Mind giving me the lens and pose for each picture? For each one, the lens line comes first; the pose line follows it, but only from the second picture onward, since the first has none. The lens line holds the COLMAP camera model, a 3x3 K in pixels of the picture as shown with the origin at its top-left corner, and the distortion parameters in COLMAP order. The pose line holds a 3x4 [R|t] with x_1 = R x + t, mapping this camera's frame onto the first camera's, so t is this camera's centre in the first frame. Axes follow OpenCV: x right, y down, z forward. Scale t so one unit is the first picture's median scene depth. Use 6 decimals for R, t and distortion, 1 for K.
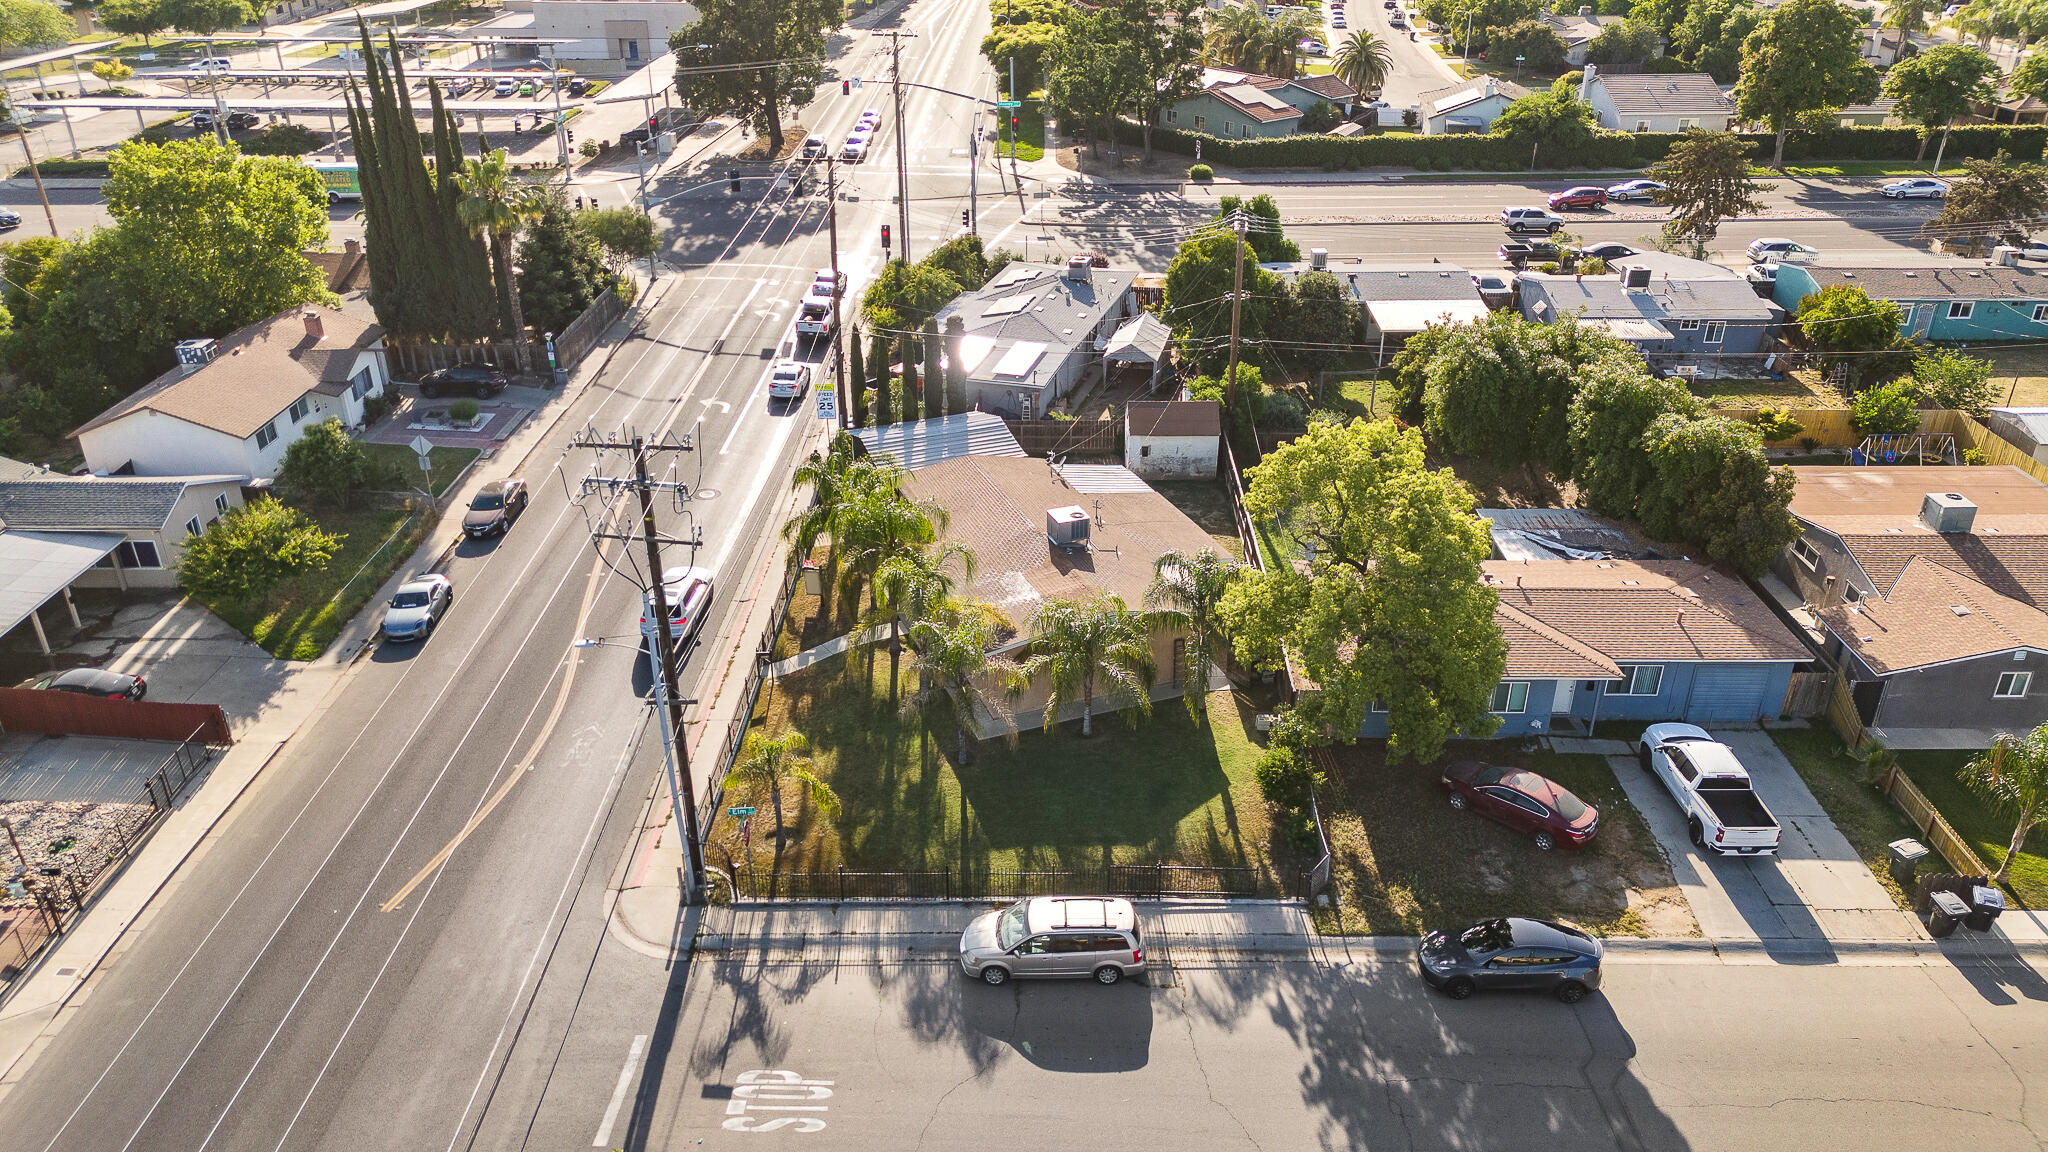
lens RADIAL K [[1439.7, 0, 1024.0], [0, 1439.7, 576.0], [0, 0, 1]] dist [0.051183, -0.036030]
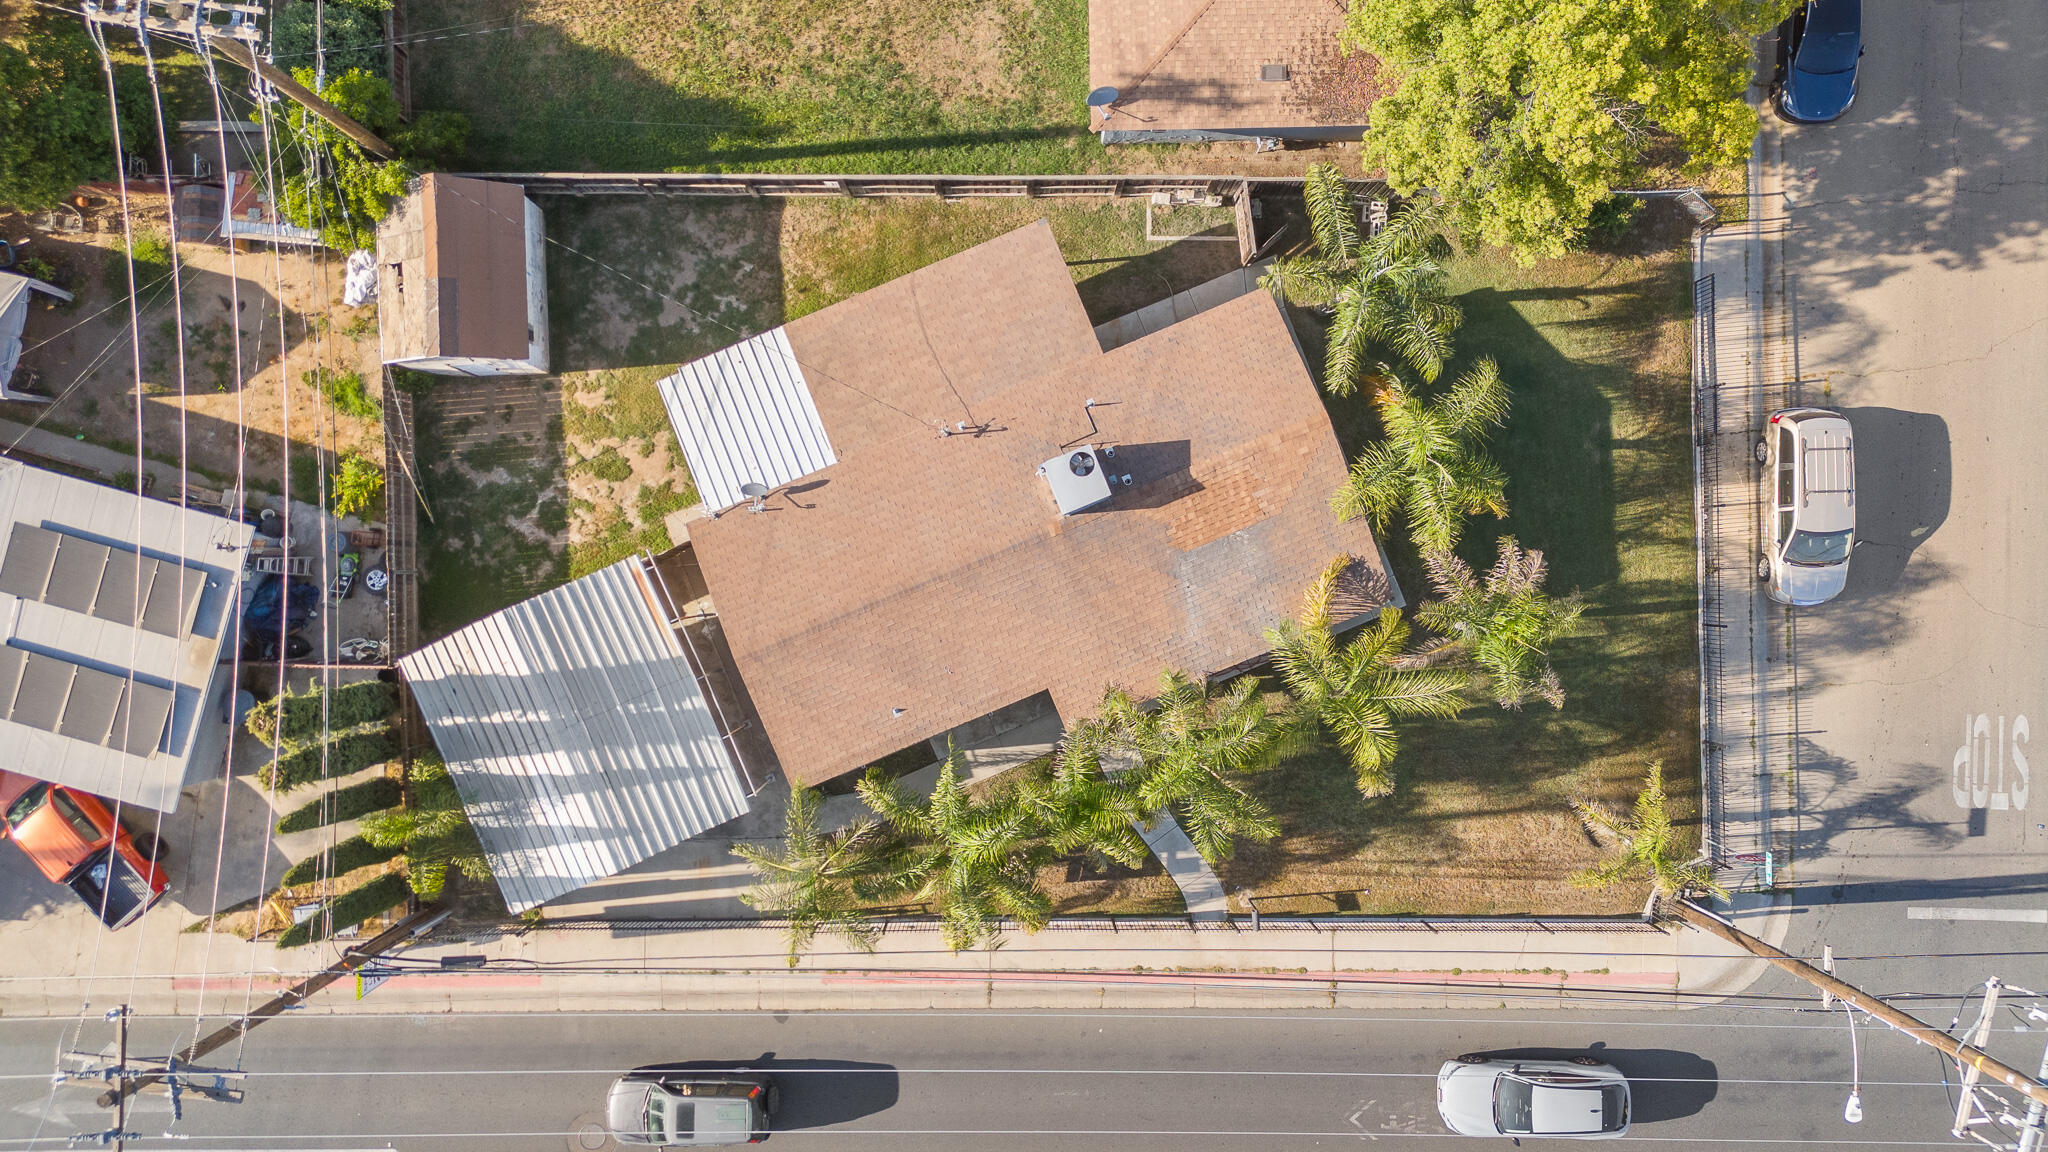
lens RADIAL K [[1439.7, 0, 1024.0], [0, 1439.7, 576.0], [0, 0, 1]] dist [0.051183, -0.036030]
pose [[-0.023036, -0.999700, -0.008299, -0.005604], [0.448860, -0.017760, 0.893425, -0.839186], [-0.893305, 0.016856, 0.449135, 1.048464]]
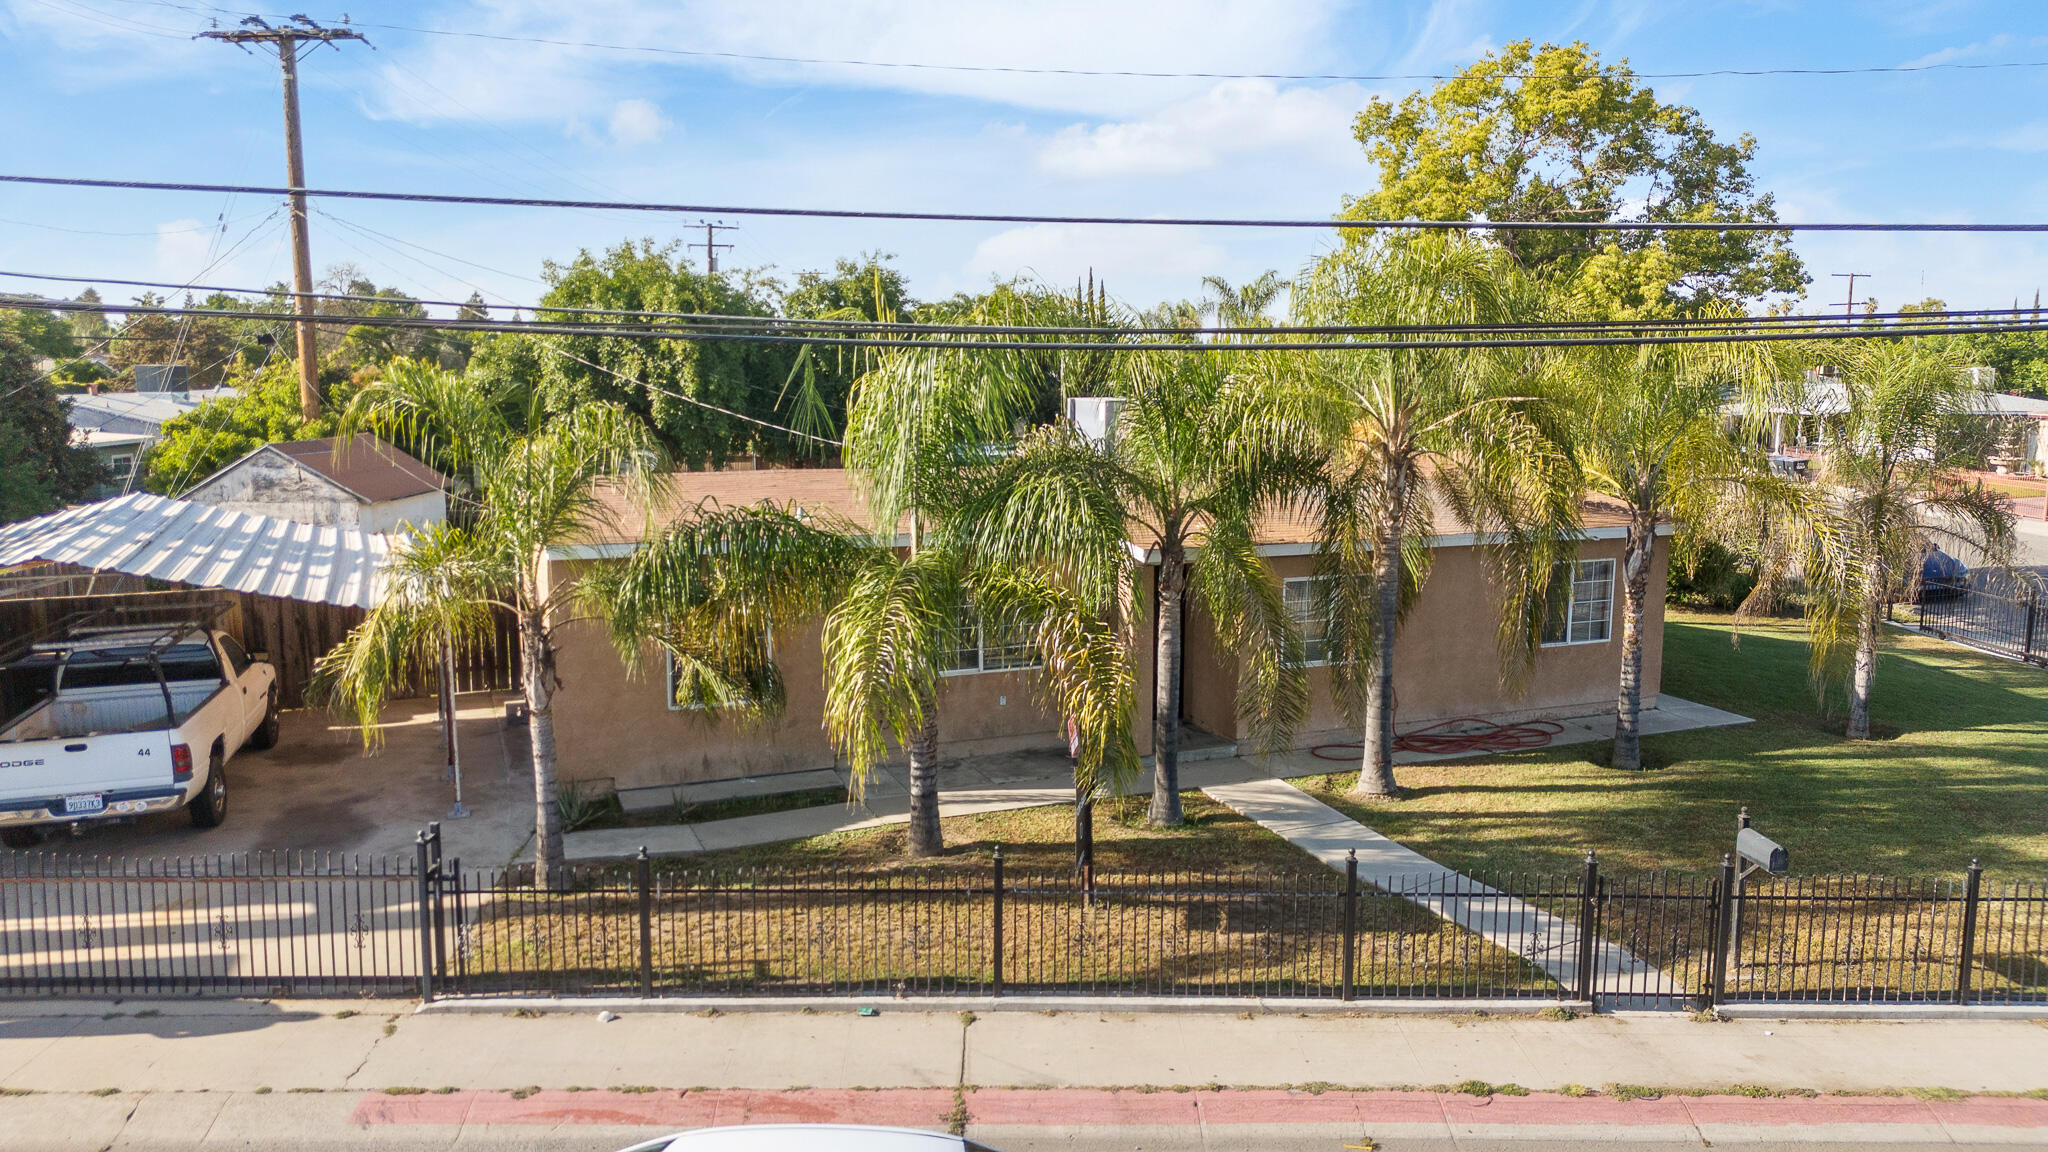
lens RADIAL K [[1439.7, 0, 1024.0], [0, 1439.7, 576.0], [0, 0, 1]] dist [0.051183, -0.036030]
pose [[-0.021627, -0.147171, 0.988875, -0.543359], [0.451692, 0.880964, 0.140989, -0.095552], [-0.891912, 0.449715, 0.047423, 1.445851]]
